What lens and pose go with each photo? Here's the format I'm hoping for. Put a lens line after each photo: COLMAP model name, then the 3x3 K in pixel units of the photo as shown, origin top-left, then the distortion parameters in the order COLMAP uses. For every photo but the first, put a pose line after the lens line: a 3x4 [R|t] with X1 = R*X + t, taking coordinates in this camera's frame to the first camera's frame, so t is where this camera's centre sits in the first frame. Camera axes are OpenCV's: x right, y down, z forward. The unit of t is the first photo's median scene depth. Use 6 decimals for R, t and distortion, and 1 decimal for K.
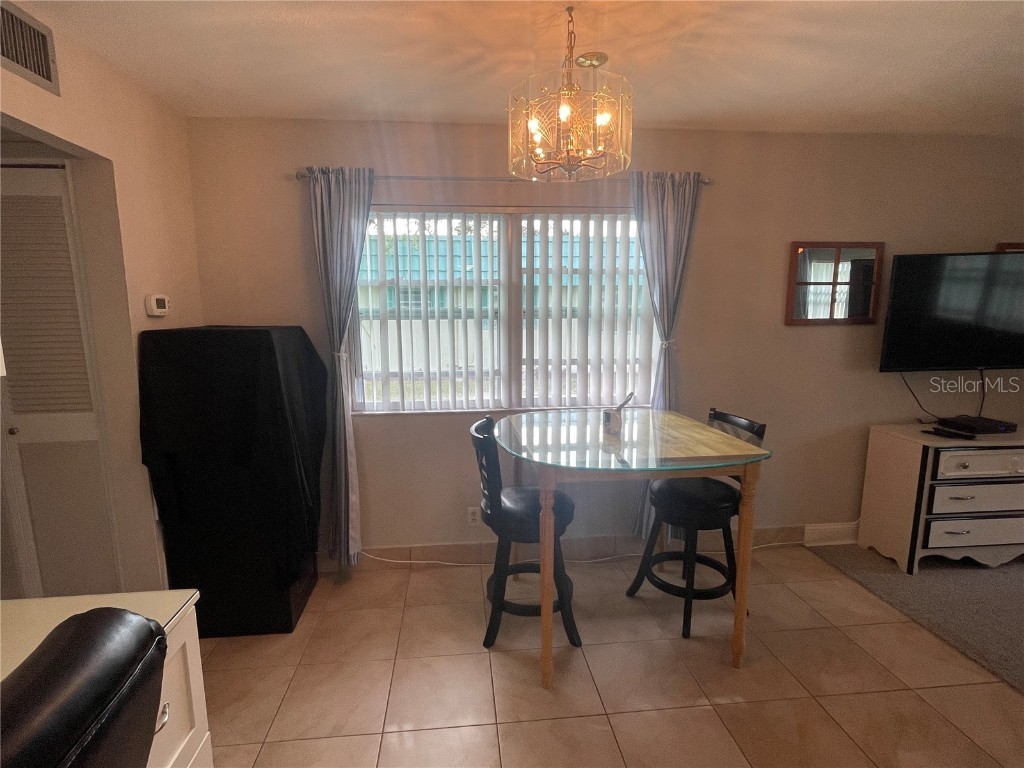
lens RADIAL K [[520.2, 0, 506.7], [0, 520.2, 387.9], [0, 0, 1]] dist [-0.002074, -0.000300]
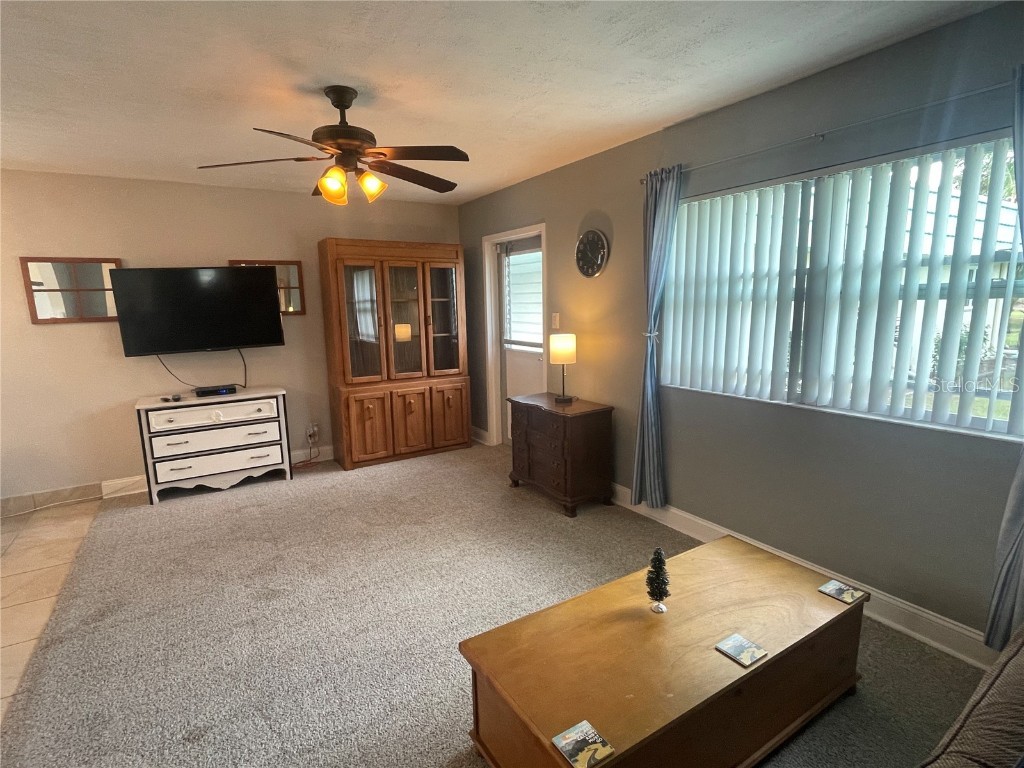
lens RADIAL K [[520.2, 0, 506.7], [0, 520.2, 387.9], [0, 0, 1]] dist [-0.002074, -0.000300]
pose [[0.895893, -0.084664, 0.436127, 1.041296], [0.082100, 0.996316, 0.024762, 0.097274], [-0.436617, 0.013622, 0.899544, -0.634155]]
